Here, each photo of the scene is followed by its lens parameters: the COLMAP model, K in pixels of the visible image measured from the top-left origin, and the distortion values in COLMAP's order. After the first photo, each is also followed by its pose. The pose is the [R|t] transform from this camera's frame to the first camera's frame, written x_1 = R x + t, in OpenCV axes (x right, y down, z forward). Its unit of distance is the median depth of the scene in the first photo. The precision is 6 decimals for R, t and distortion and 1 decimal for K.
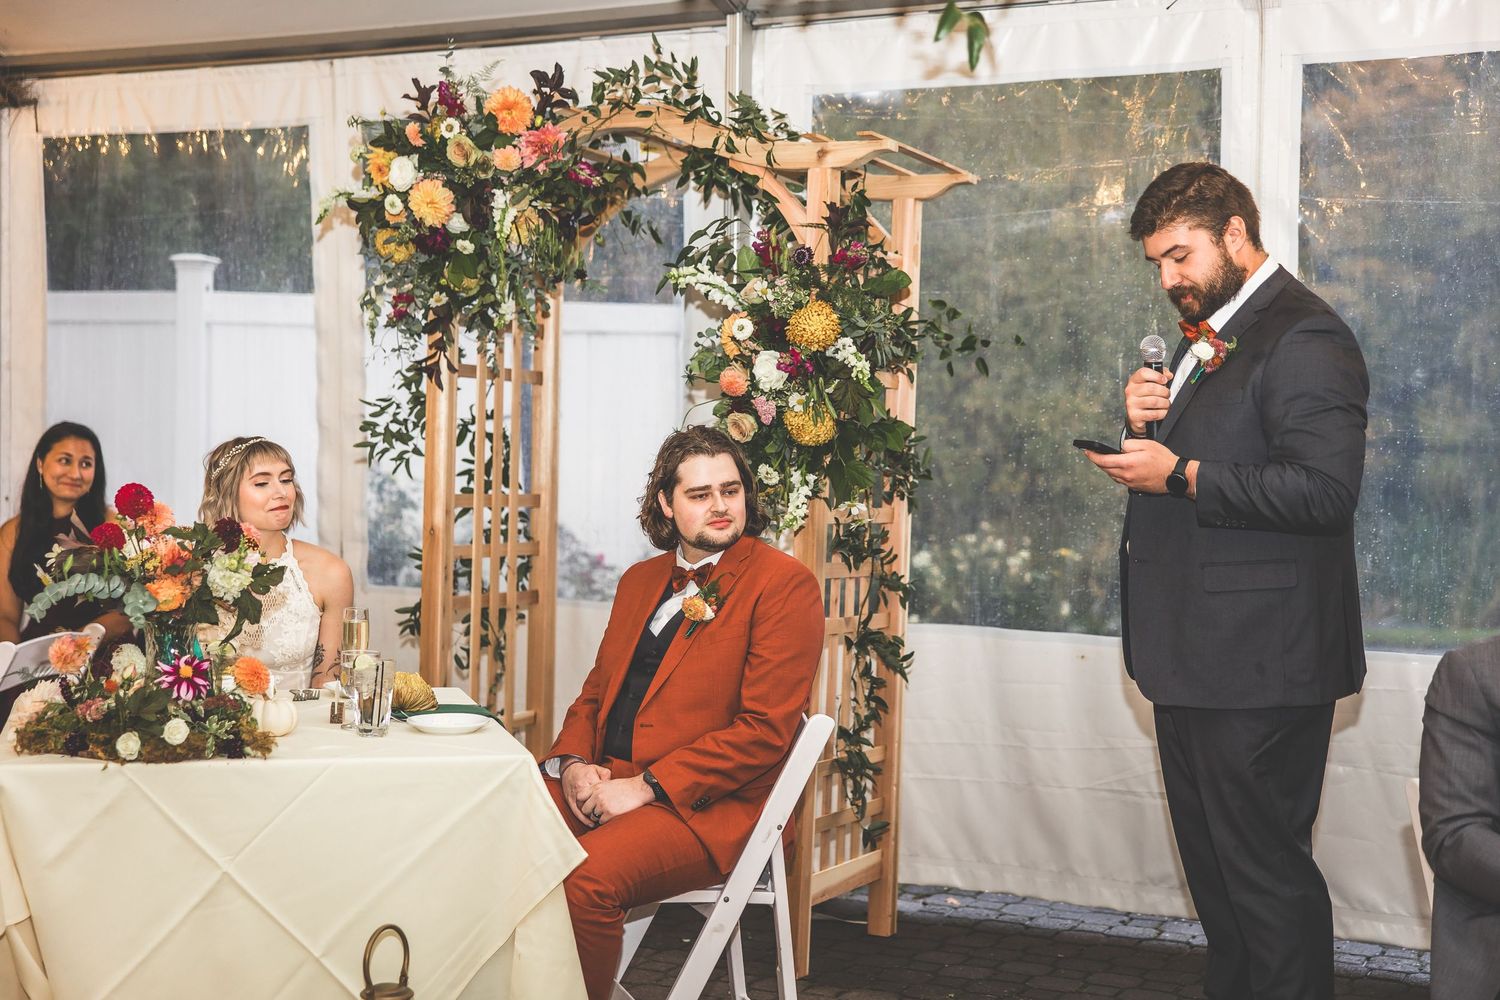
lens RADIAL K [[2049.2, 0, 750.0], [0, 2049.2, 500.0], [0, 0, 1]] dist [0.009550, 0.007675]
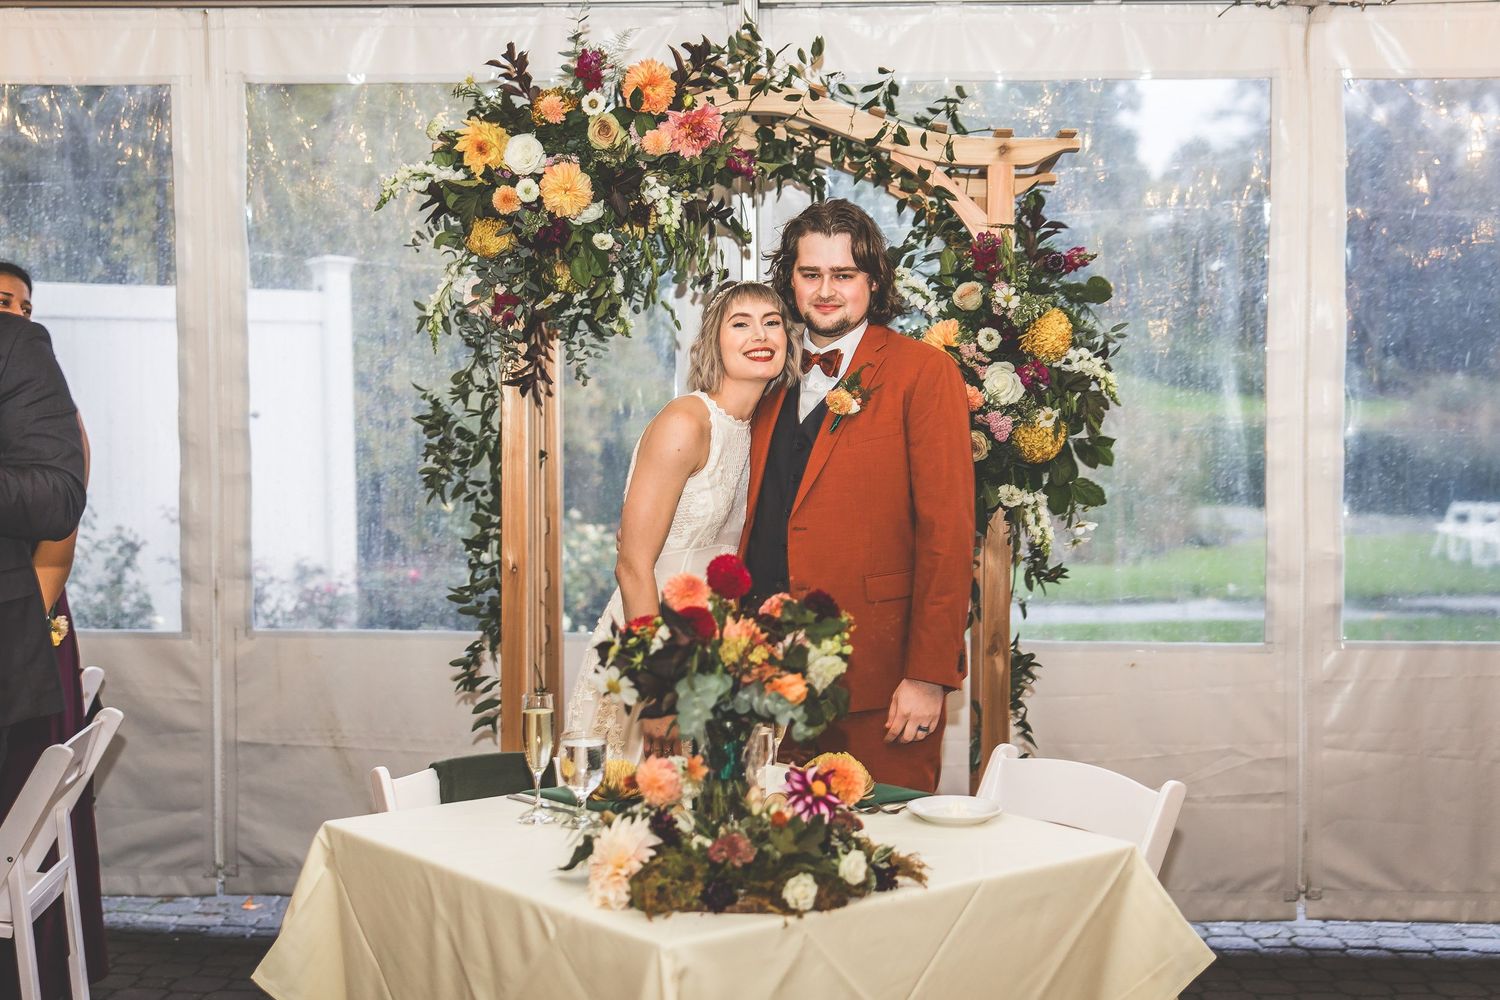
lens RADIAL K [[1965.7, 0, 751.0], [0, 1965.7, 455.2], [0, 0, 1]] dist [0.005786, 0.075125]
pose [[0.915374, -0.026610, 0.401723, -0.421961], [0.028870, 0.999583, 0.000428, -0.032333], [-0.401567, 0.011206, 0.915761, 0.219364]]
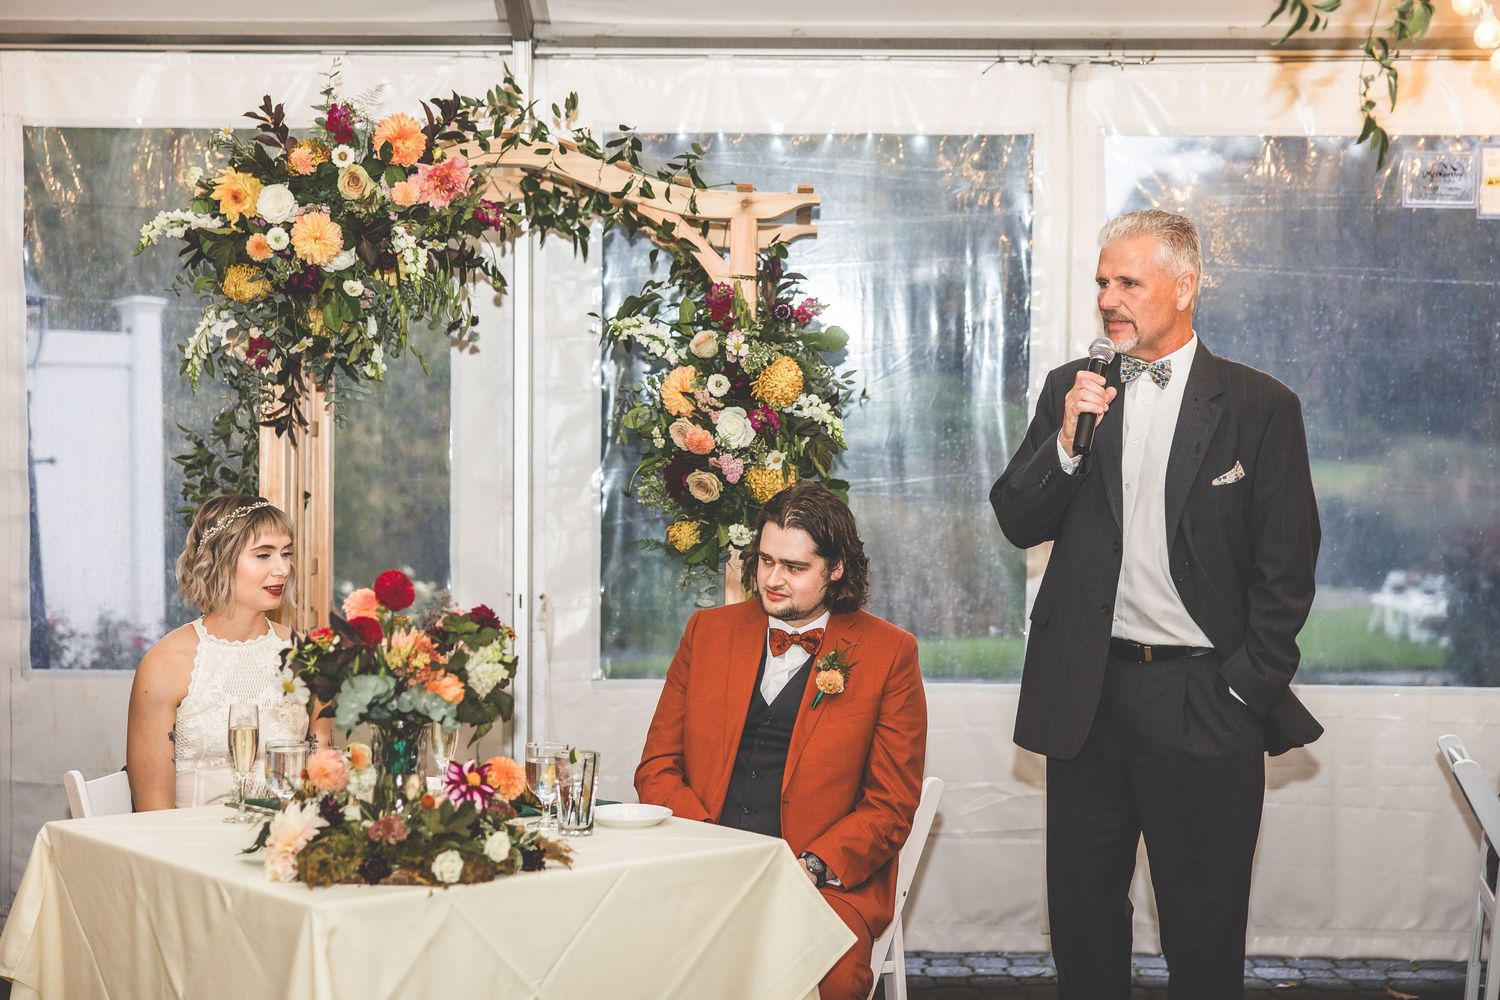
lens RADIAL K [[2203.0, 0, 724.4], [0, 2203.0, 498.7], [0, 0, 1]] dist [0.029031, 0.005548]
pose [[0.905076, -0.015883, 0.424953, -0.408528], [0.022104, 0.999709, -0.009712, -0.018511], [-0.424674, 0.018183, 0.905164, 0.058390]]
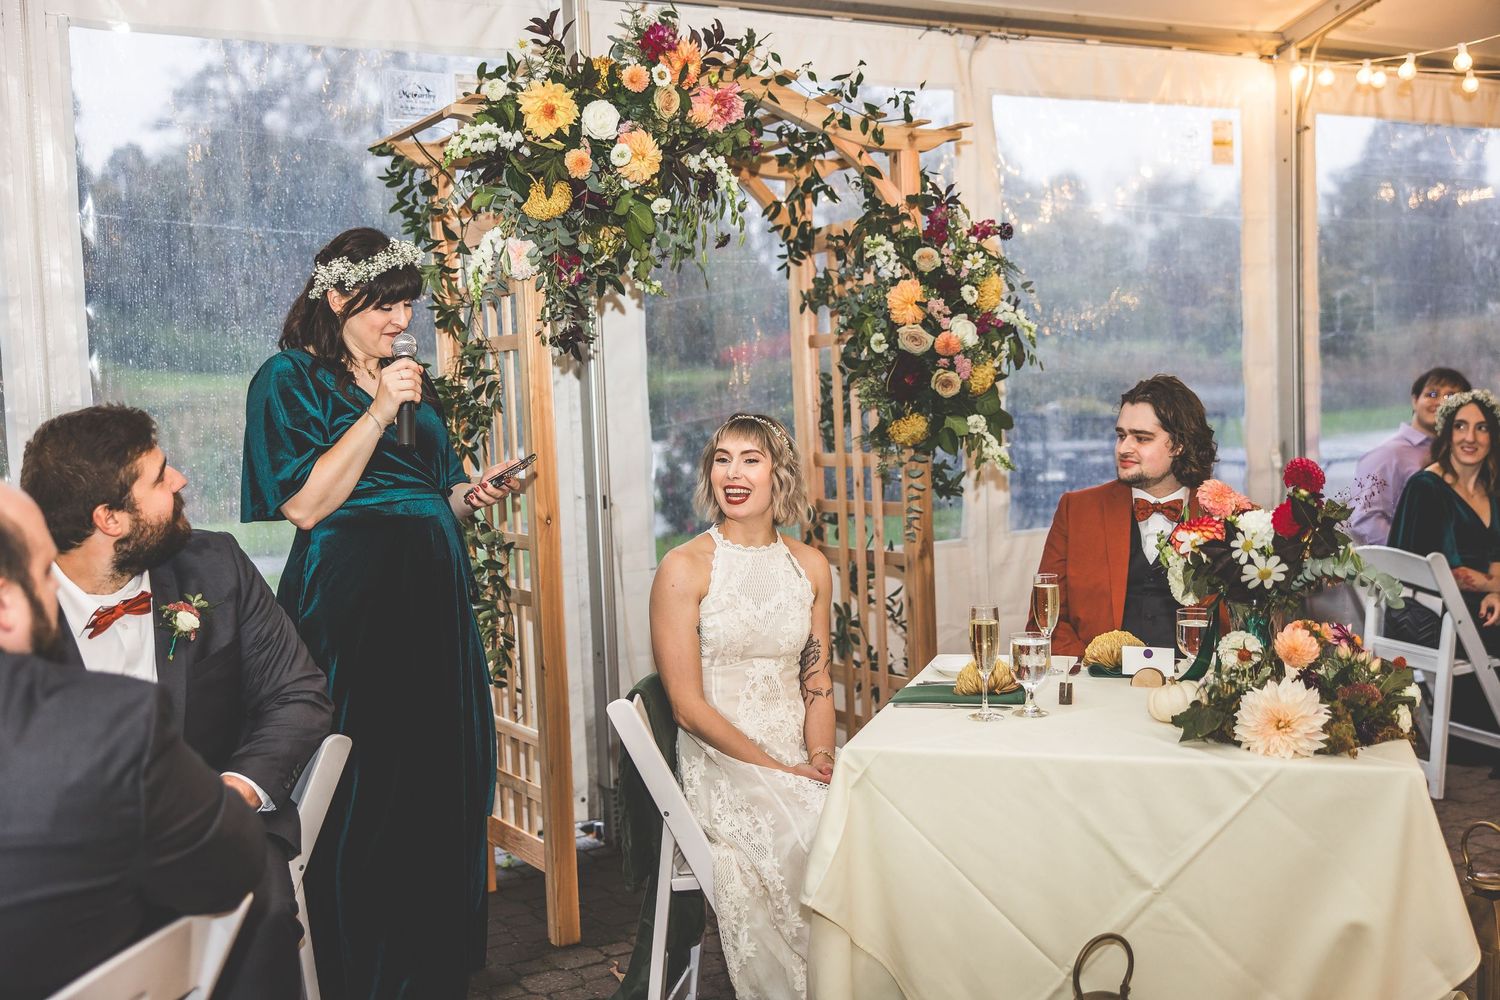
lens RADIAL K [[1695.2, 0, 750.0], [0, 1695.2, 500.0], [0, 0, 1]] dist [0.014589, 0.007119]
pose [[0.541833, -0.100285, 0.834482, -0.781973], [0.071962, 0.994746, 0.072820, -0.044083], [-0.837400, 0.020595, 0.546203, 0.554061]]
